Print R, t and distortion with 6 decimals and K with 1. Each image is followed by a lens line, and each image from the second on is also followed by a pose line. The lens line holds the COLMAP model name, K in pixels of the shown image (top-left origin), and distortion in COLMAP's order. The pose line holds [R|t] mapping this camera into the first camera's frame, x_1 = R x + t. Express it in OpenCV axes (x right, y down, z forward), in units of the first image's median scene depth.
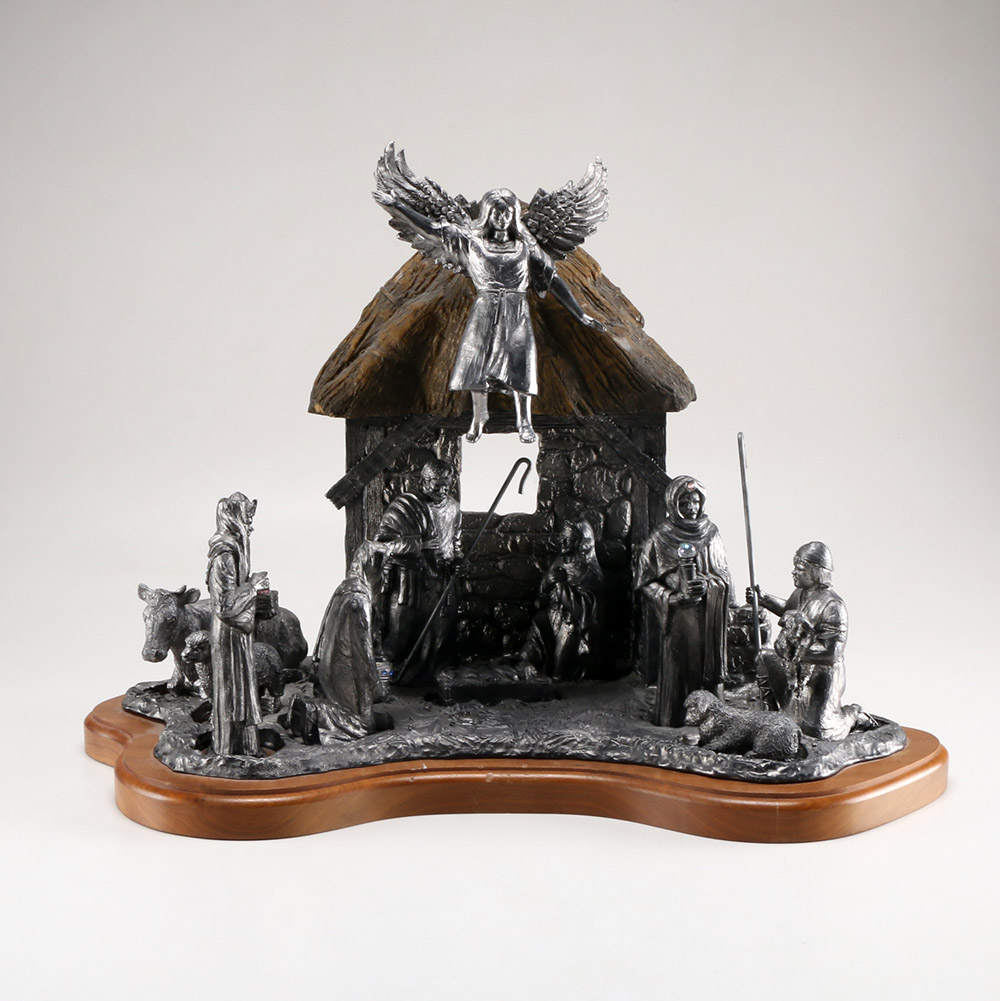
lens RADIAL K [[1712.7, 0, 500.0], [0, 1712.7, 500.5], [0, 0, 1]] dist [-0.054574, -0.039414]
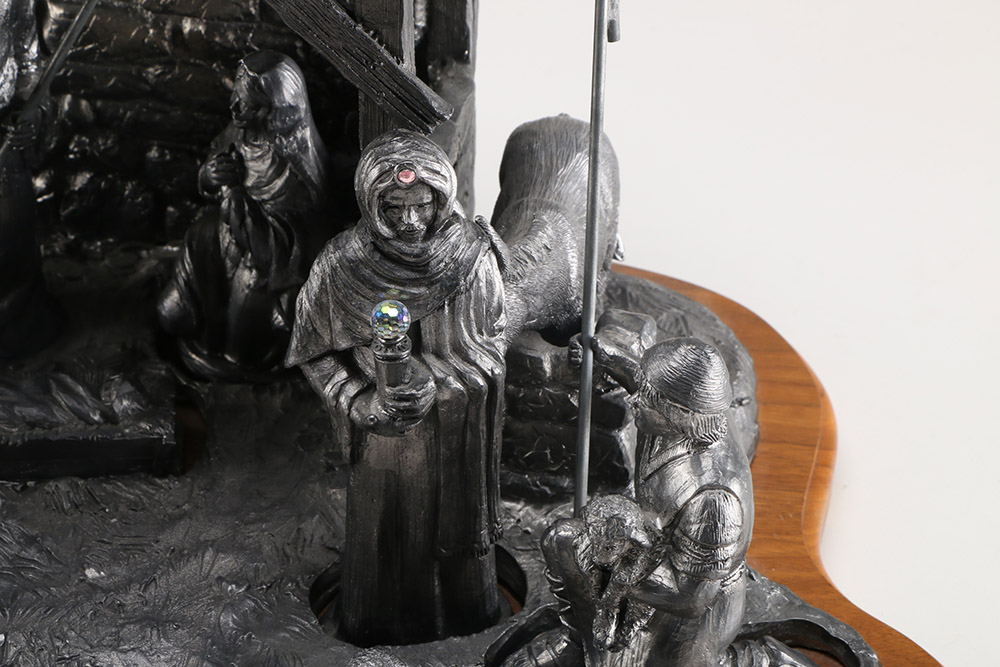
lens RADIAL K [[2377.4, 0, 500.0], [0, 2377.4, 333.5], [0, 0, 1]] dist [0.170697, 0.313181]
pose [[0.987496, 0.107392, -0.115403, 0.183677], [-0.038166, 0.873148, 0.485959, -0.229336], [0.152952, -0.475478, 0.866329, 0.439829]]
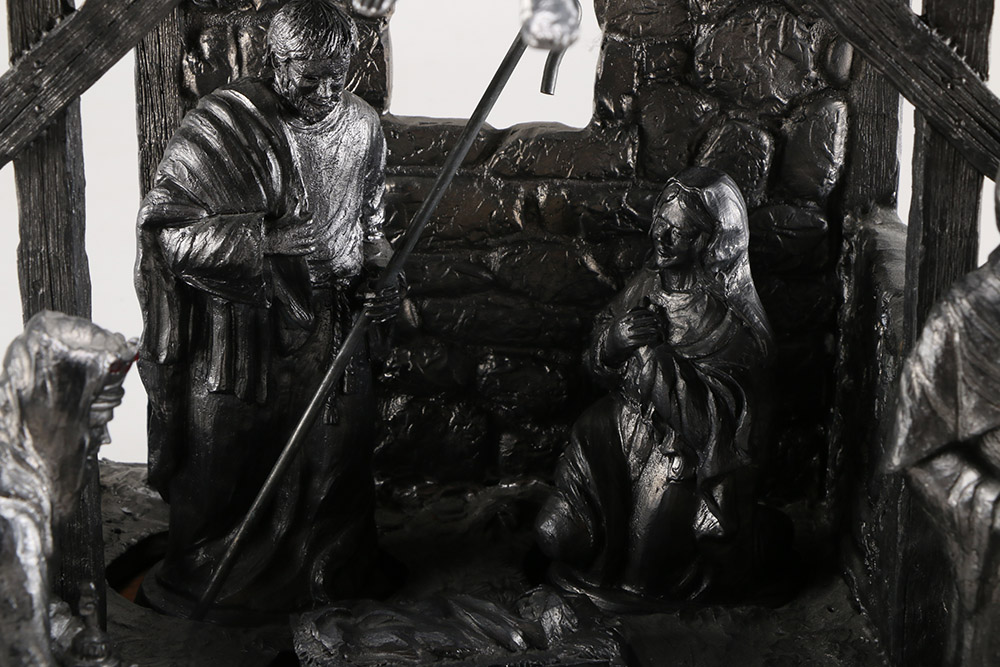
lens RADIAL K [[2167.4, 0, 500.0], [0, 2167.4, 333.5], [0, 0, 1]] dist [0.105162, 0.142723]
pose [[0.999348, 0.021335, -0.029127, 0.016621], [-0.014135, 0.973529, 0.228128, -0.059296], [0.033223, -0.227567, 0.973195, 0.549958]]
